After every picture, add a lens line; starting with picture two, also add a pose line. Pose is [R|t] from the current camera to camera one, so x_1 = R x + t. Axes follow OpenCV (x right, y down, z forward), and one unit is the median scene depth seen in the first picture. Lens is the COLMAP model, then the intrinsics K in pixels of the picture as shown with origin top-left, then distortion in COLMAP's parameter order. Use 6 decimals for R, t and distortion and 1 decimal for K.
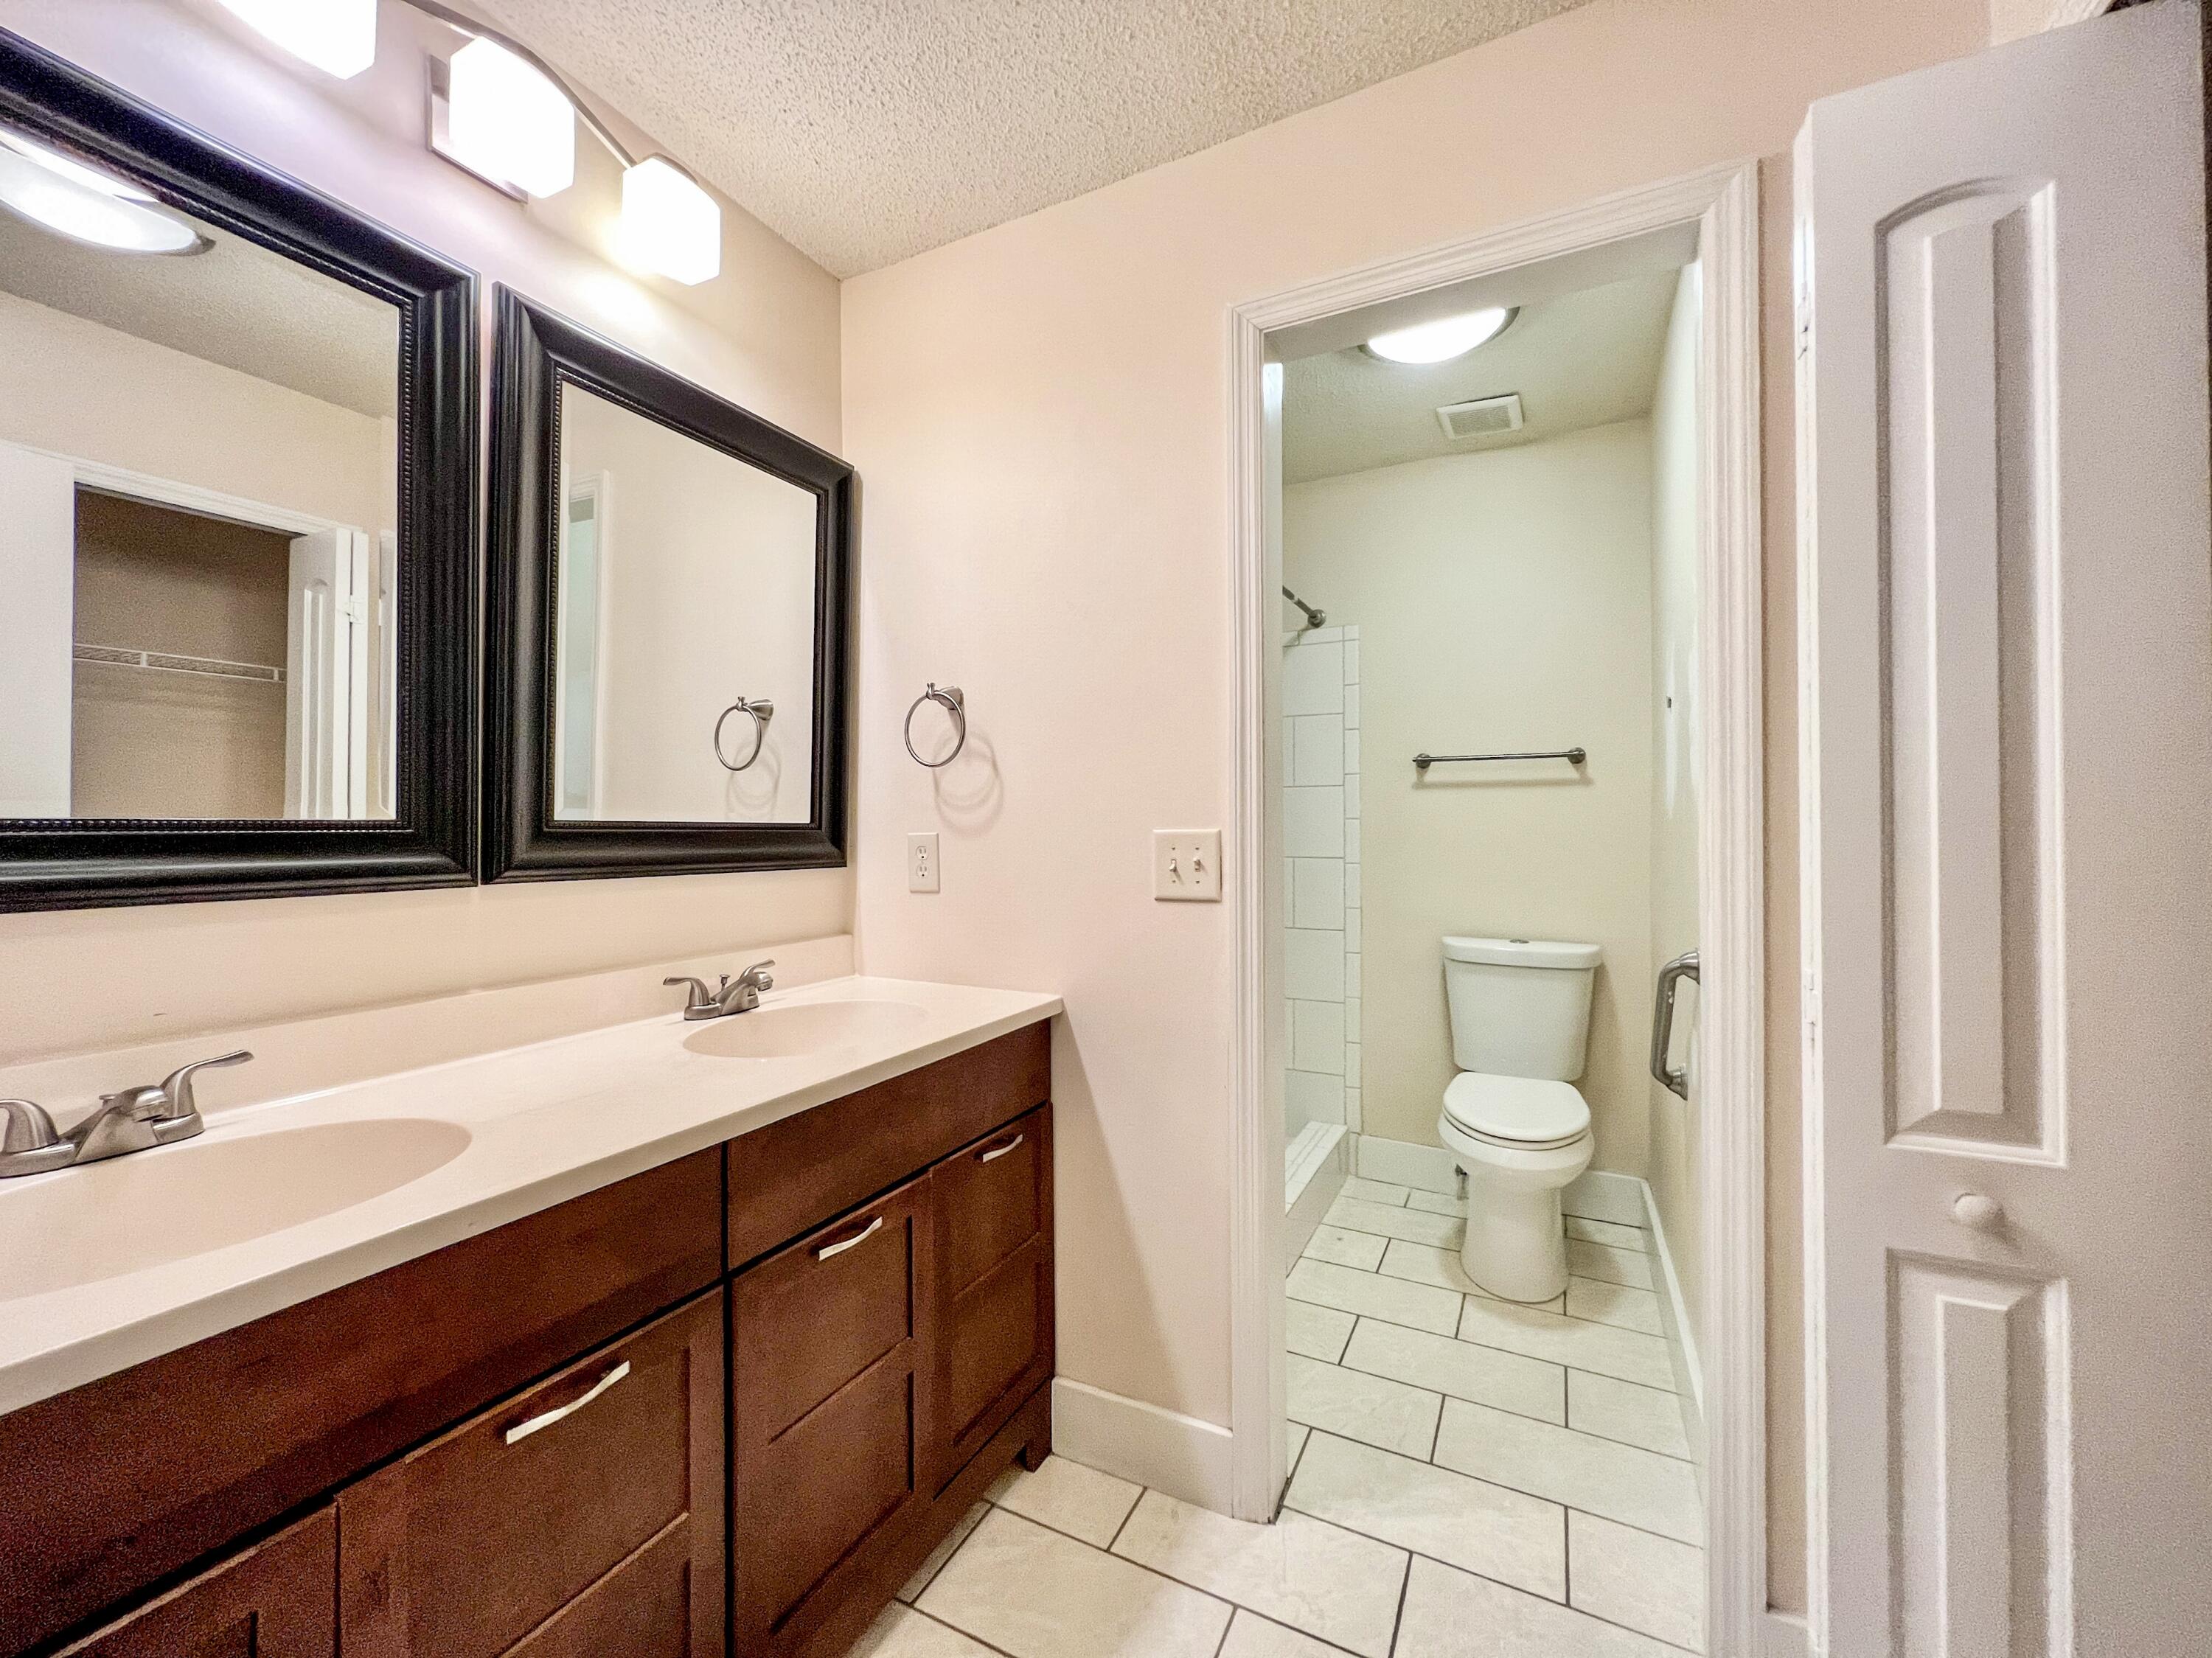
lens RADIAL K [[890.3, 0, 1105.2], [0, 890.3, 808.5], [0, 0, 1]] dist [-0.000677, -0.000176]
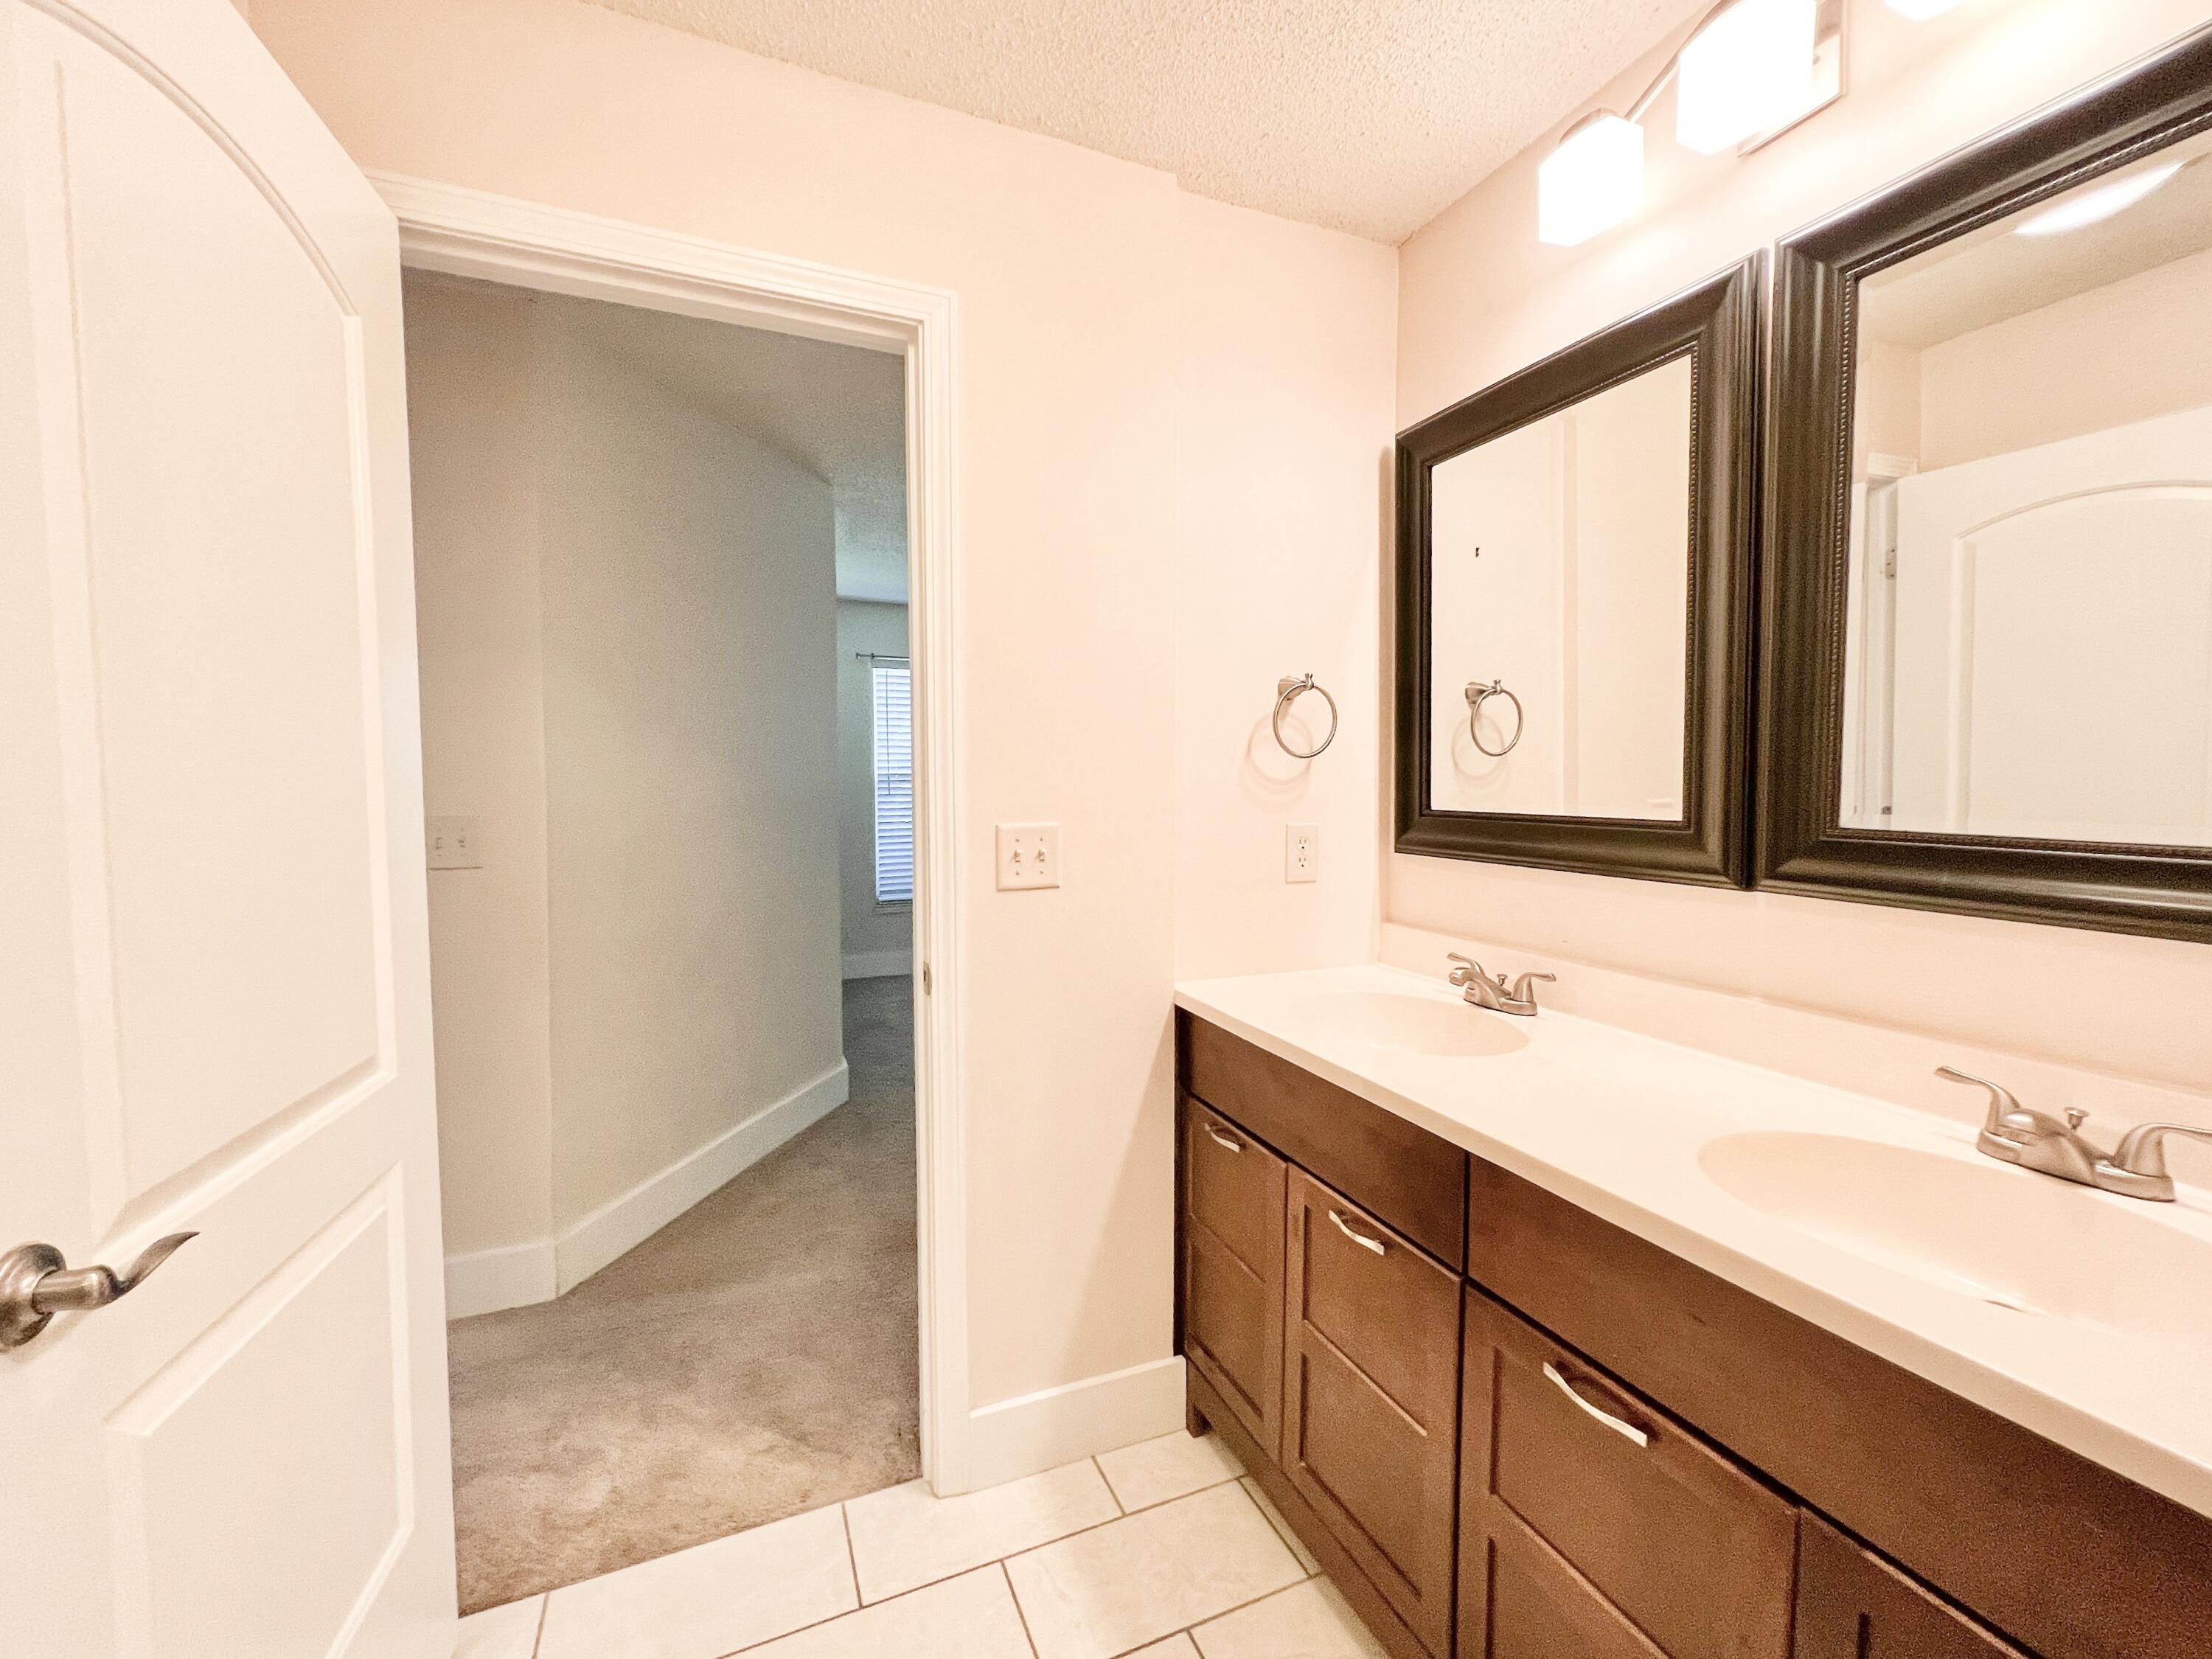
lens RADIAL K [[910.6, 0, 1106.0], [0, 910.6, 829.5], [0, 0, 1]] dist [-0.001364, -0.000613]
pose [[-0.636724, 0.010521, -0.771020, 0.503337], [-0.021747, 0.999264, 0.031595, 0.005668], [0.770785, 0.036885, -0.636027, 1.091364]]
